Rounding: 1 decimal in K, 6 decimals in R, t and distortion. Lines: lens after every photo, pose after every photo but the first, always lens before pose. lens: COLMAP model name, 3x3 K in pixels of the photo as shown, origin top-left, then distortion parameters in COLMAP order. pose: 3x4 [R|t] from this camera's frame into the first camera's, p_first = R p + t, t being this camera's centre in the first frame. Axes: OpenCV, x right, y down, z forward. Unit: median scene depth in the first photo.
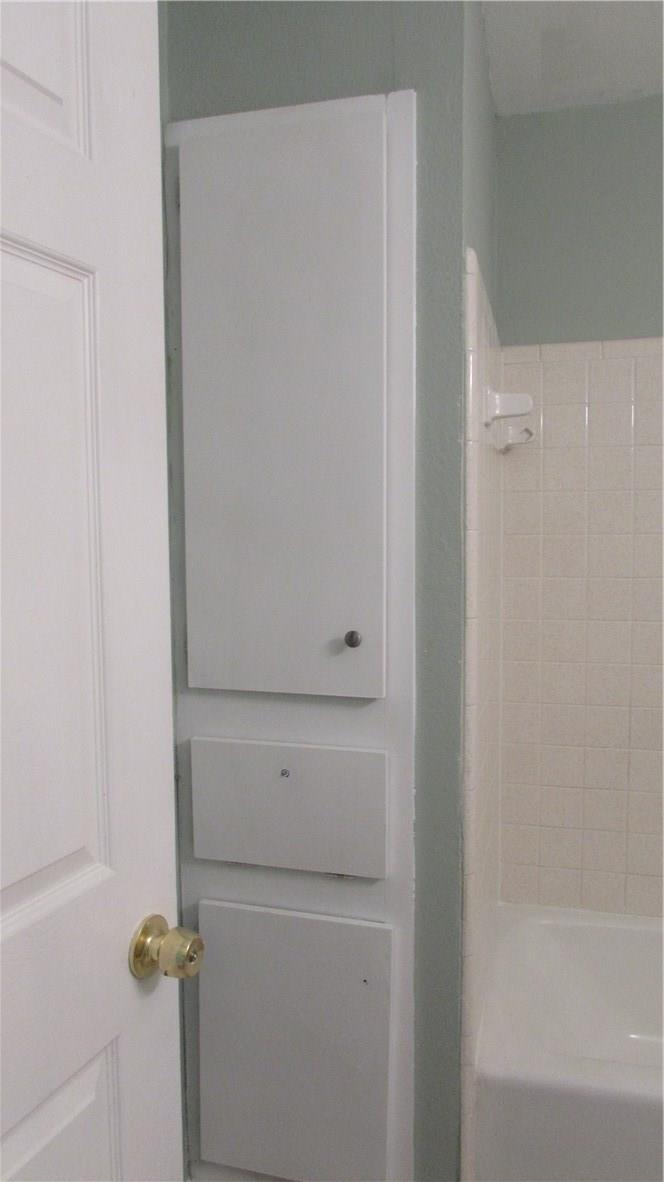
lens RADIAL K [[859.6, 0, 332.0], [0, 859.6, 591.0], [0, 0, 1]] dist [-0.007022, -0.000454]
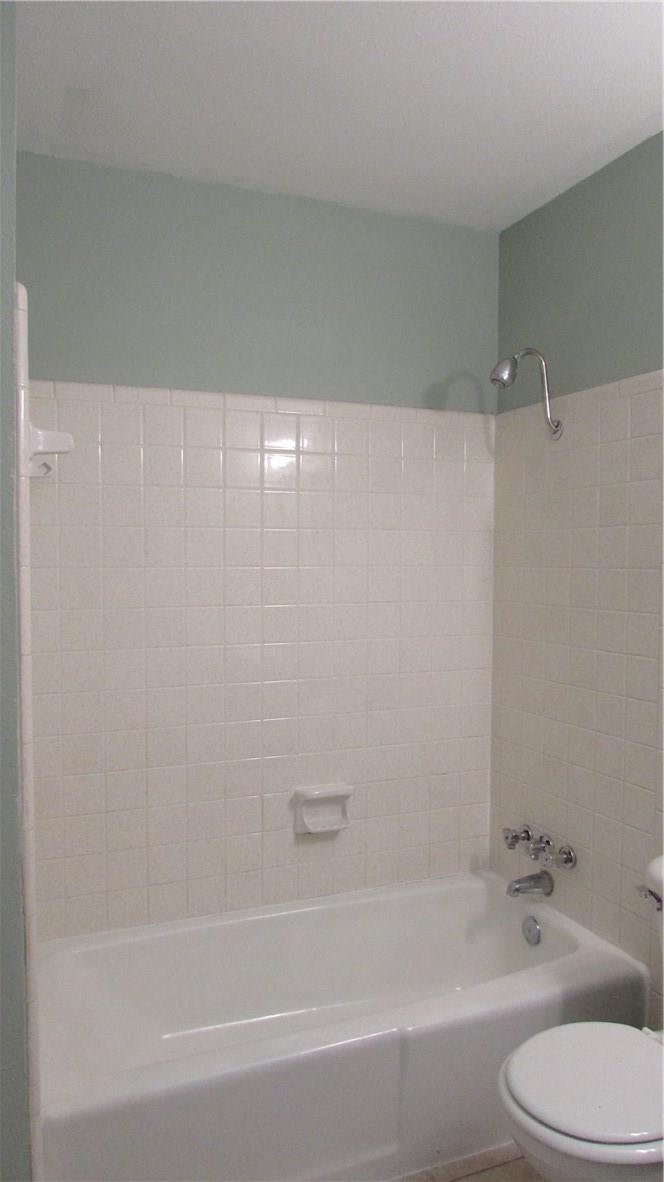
lens RADIAL K [[859.6, 0, 332.0], [0, 859.6, 591.0], [0, 0, 1]] dist [-0.007022, -0.000454]
pose [[0.803262, -0.018979, 0.595324, -0.140669], [0.037629, 0.999113, -0.018921, -0.009817], [-0.594436, 0.037600, 0.803263, -0.004514]]
